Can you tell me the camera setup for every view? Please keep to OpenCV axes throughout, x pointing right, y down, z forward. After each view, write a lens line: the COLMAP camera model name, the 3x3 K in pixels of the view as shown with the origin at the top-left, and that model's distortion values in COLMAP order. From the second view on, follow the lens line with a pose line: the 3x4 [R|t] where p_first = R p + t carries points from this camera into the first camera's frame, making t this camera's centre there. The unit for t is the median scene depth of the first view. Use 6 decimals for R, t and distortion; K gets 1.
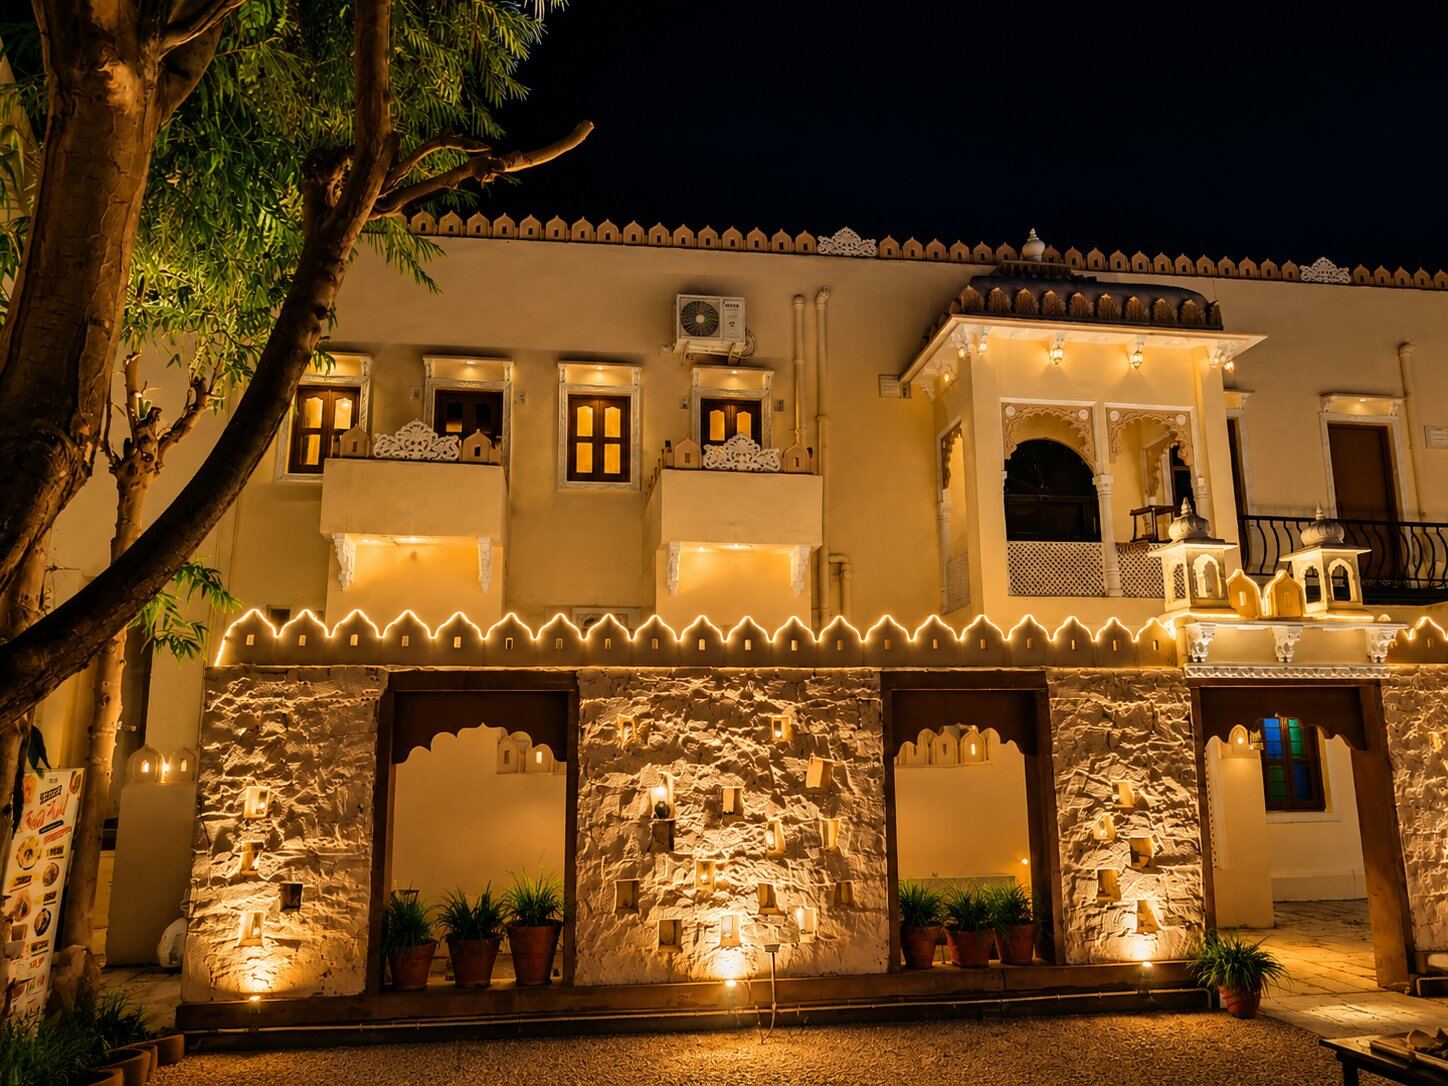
lens RADIAL K [[1133.0, 0, 724.0], [0, 1133.0, 543.0], [0, 0, 1]] dist [-0.006337, -0.002029]
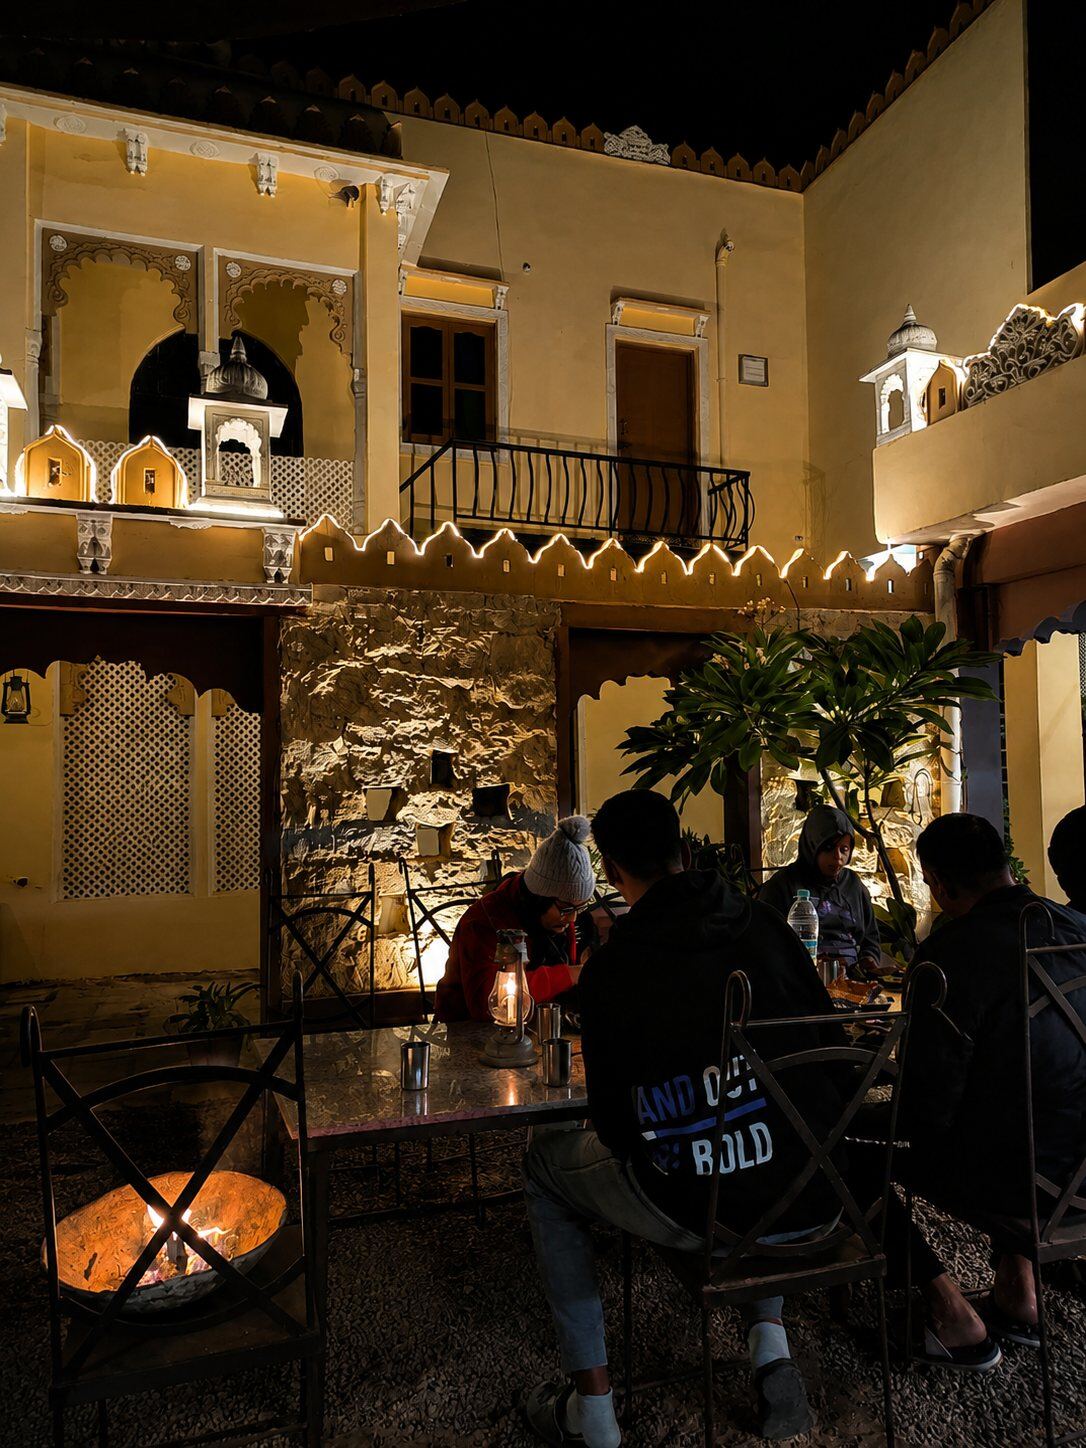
lens RADIAL K [[1014.5, 0, 543.0], [0, 1014.5, 724.0], [0, 0, 1]] dist [0.004899, 0.002691]
pose [[0.991487, 0.022664, 0.128214, 0.426450], [-0.044845, 0.983923, 0.172869, 0.050818], [-0.122235, -0.177147, 0.976564, 0.250336]]
